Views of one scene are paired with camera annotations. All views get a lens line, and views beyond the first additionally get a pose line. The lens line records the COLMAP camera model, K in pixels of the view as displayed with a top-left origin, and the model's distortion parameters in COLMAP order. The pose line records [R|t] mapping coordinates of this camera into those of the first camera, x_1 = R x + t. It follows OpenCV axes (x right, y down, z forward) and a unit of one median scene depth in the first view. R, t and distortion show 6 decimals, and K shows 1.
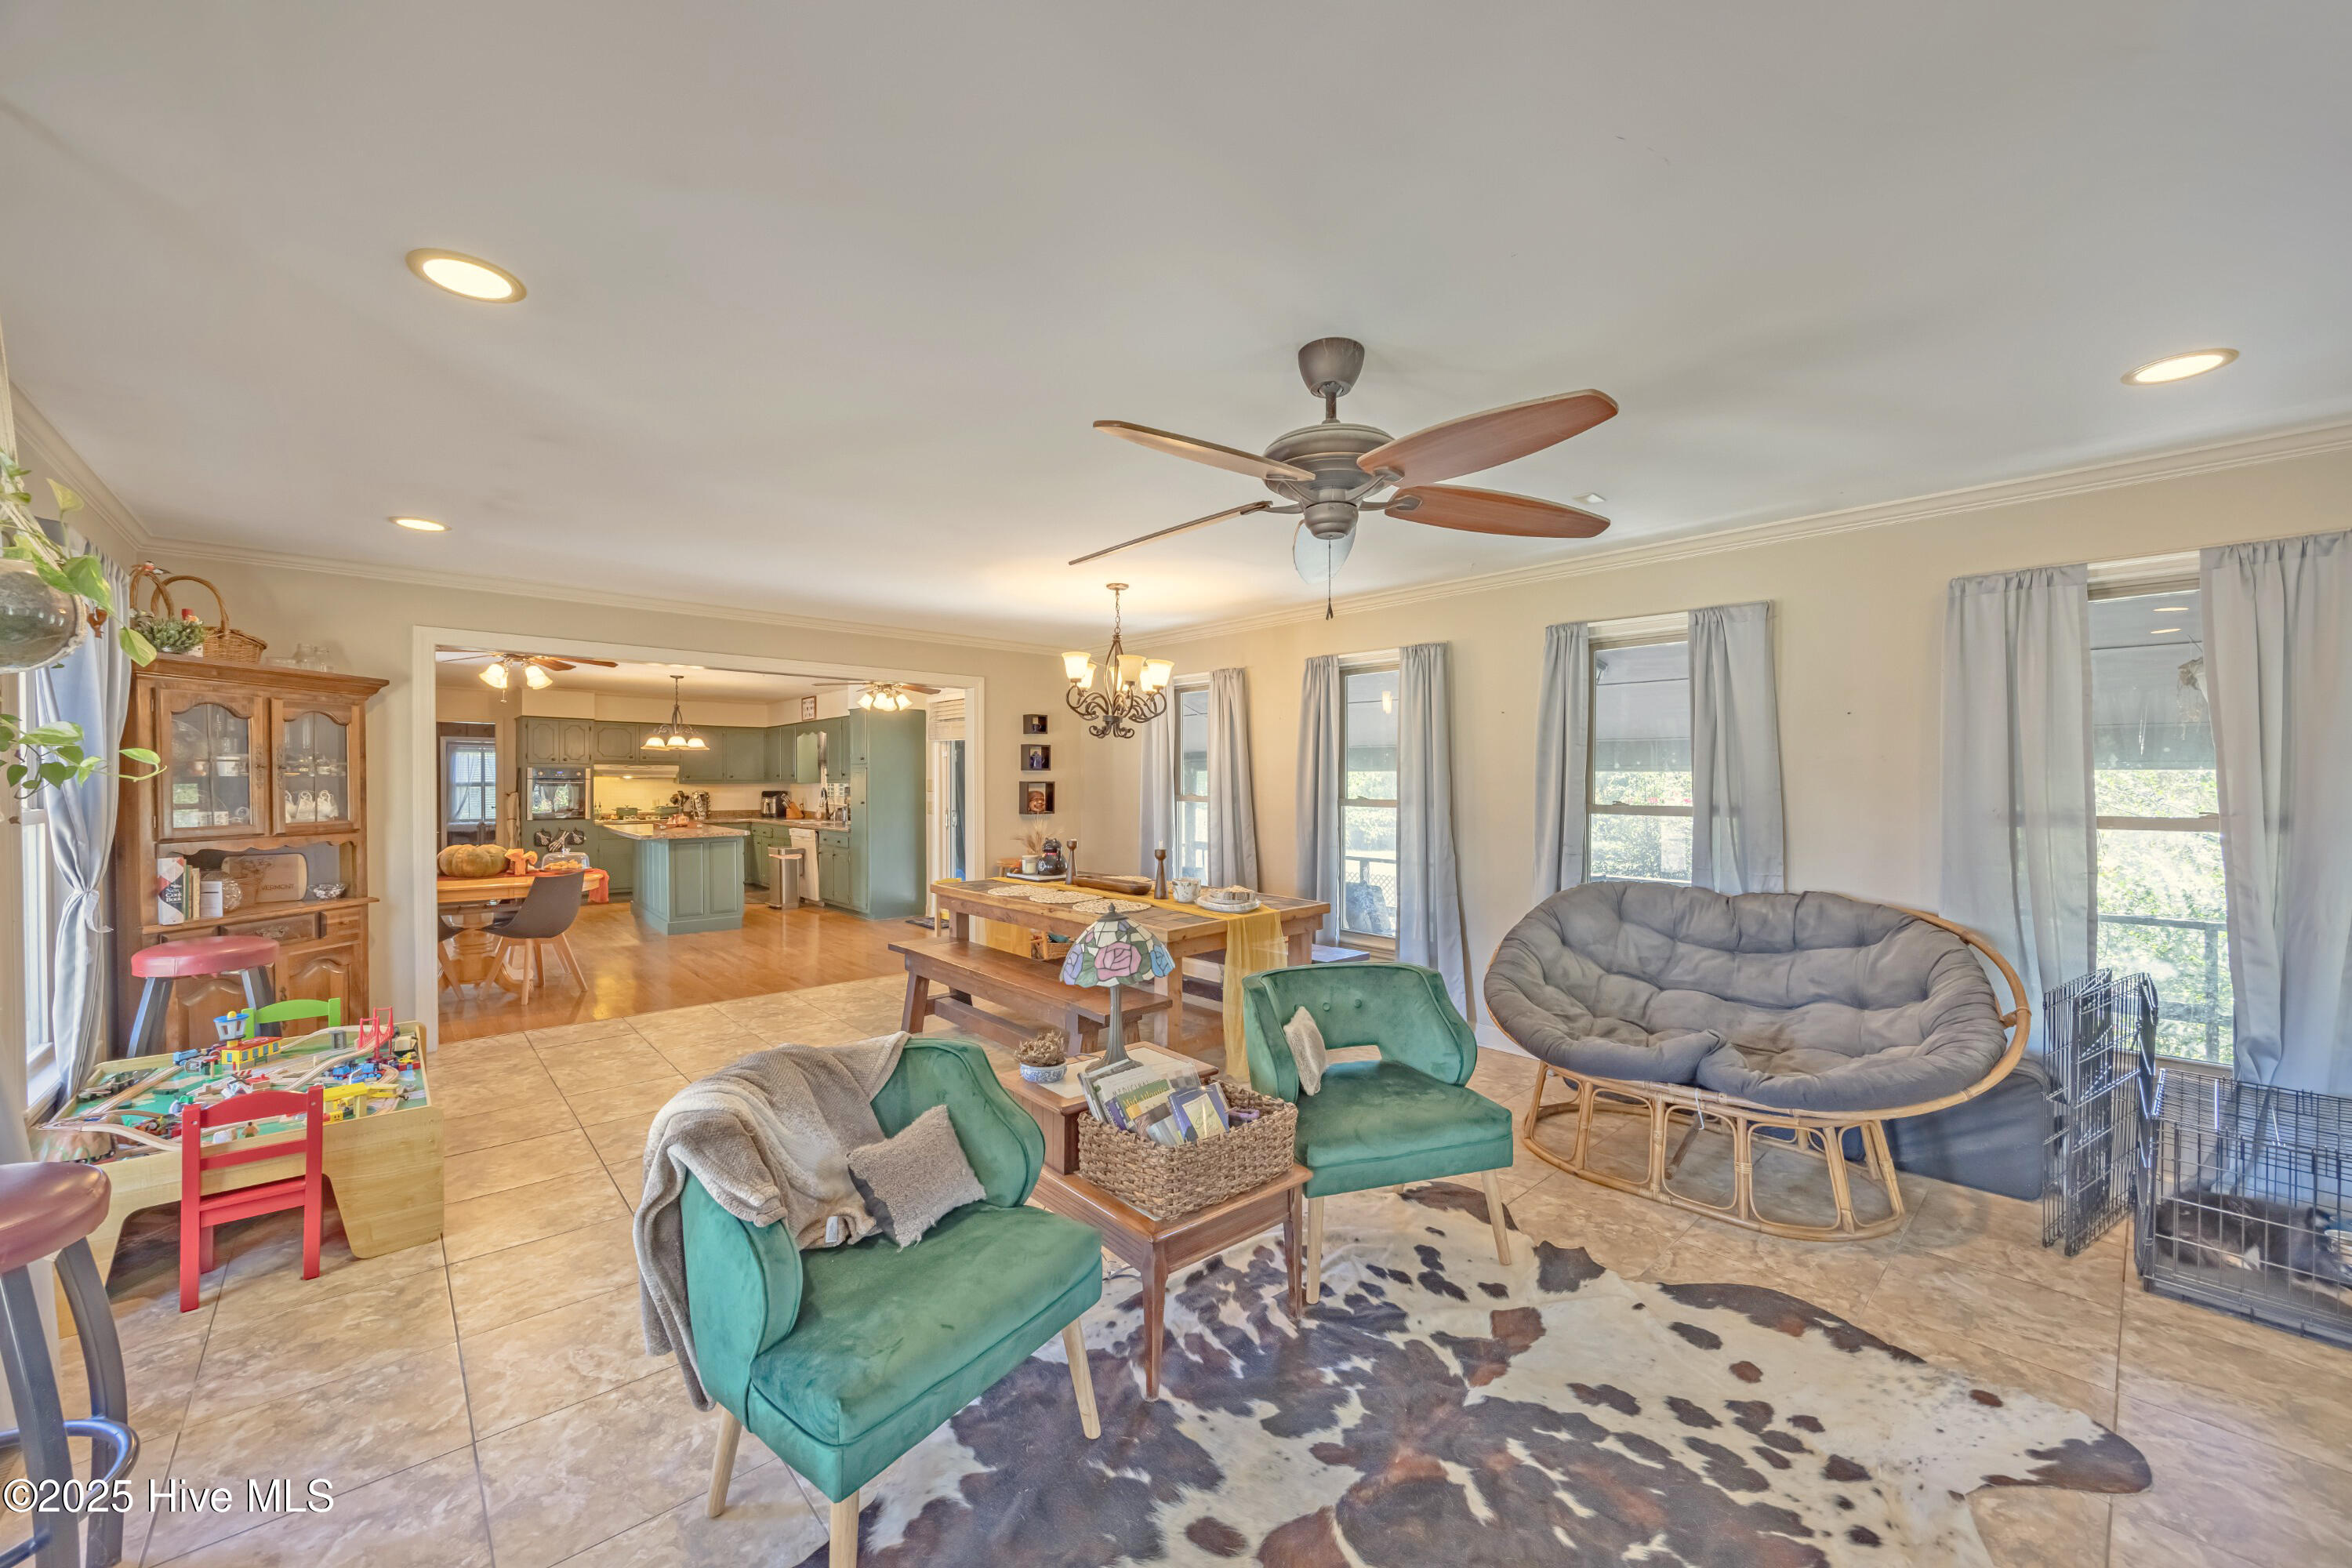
lens RADIAL K [[920.9, 0, 1176.0], [0, 920.9, 784.0], [0, 0, 1]] dist [0.000002, -0.000017]
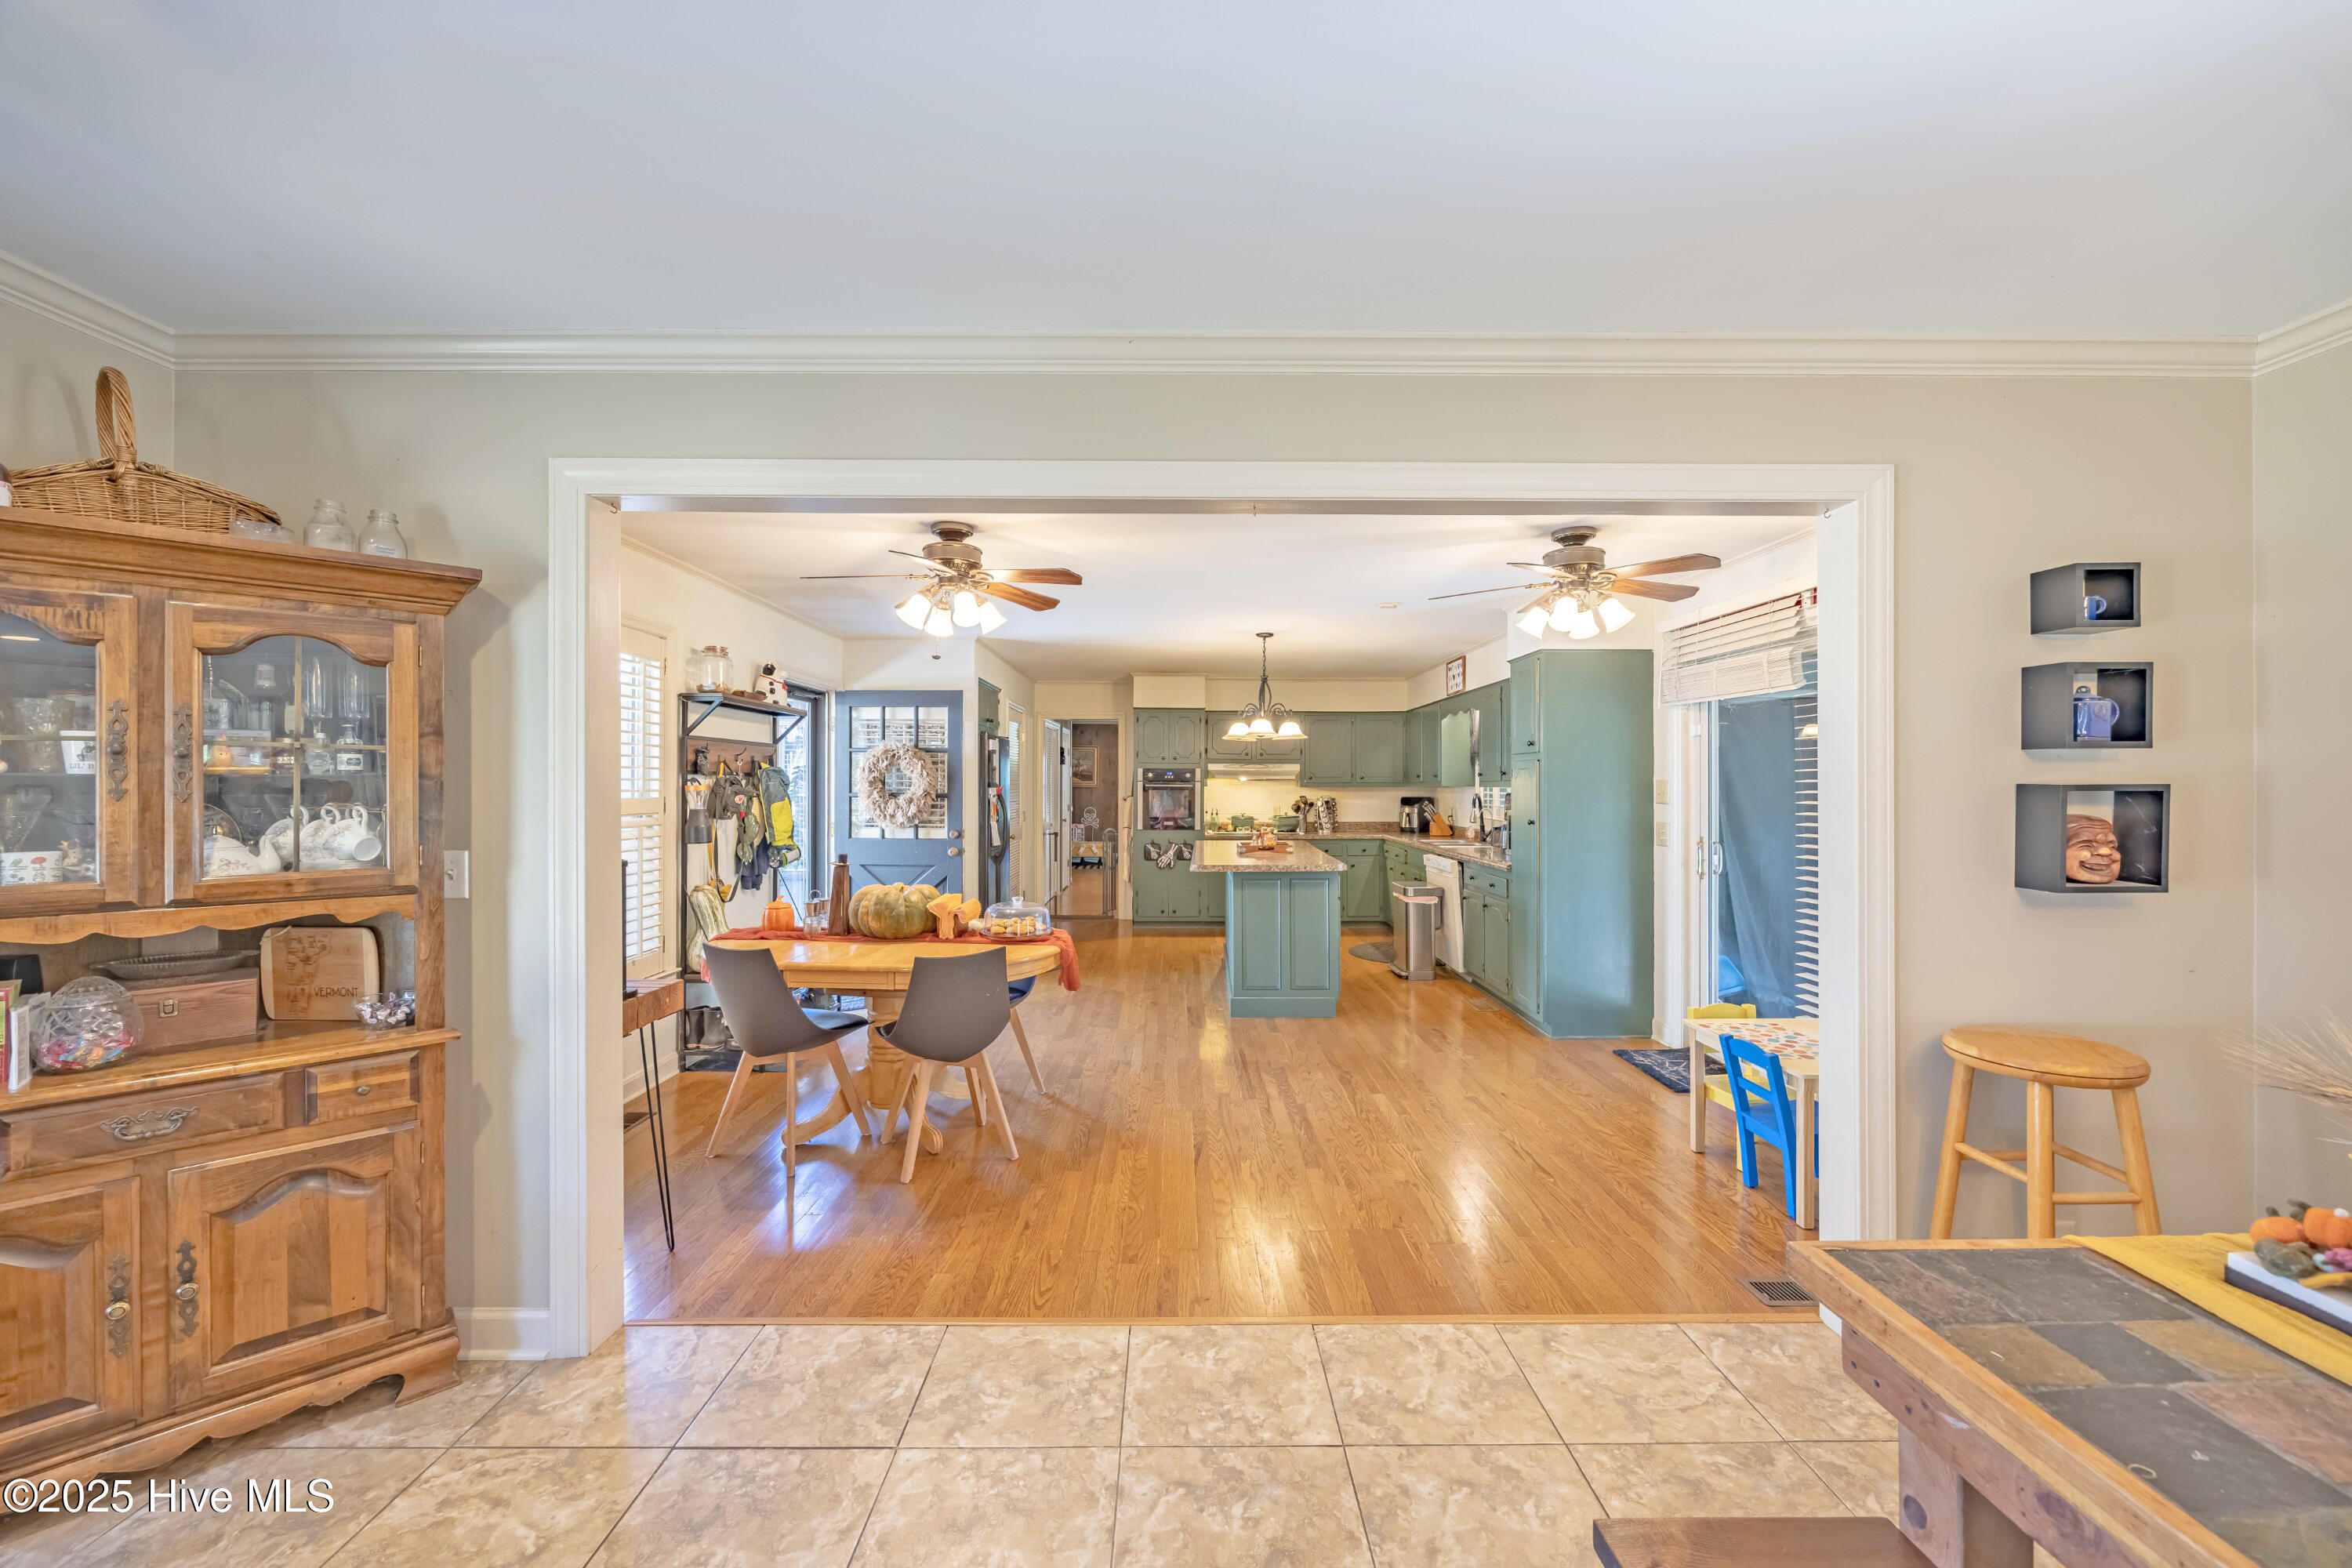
lens RADIAL K [[920.9, 0, 1176.0], [0, 920.9, 784.0], [0, 0, 1]] dist [0.000002, -0.000017]
pose [[0.756791, -0.000437, -0.653657, -0.124710], [-0.001414, 0.999996, -0.002306, -0.001115], [0.653656, 0.002670, 0.756787, 0.393621]]
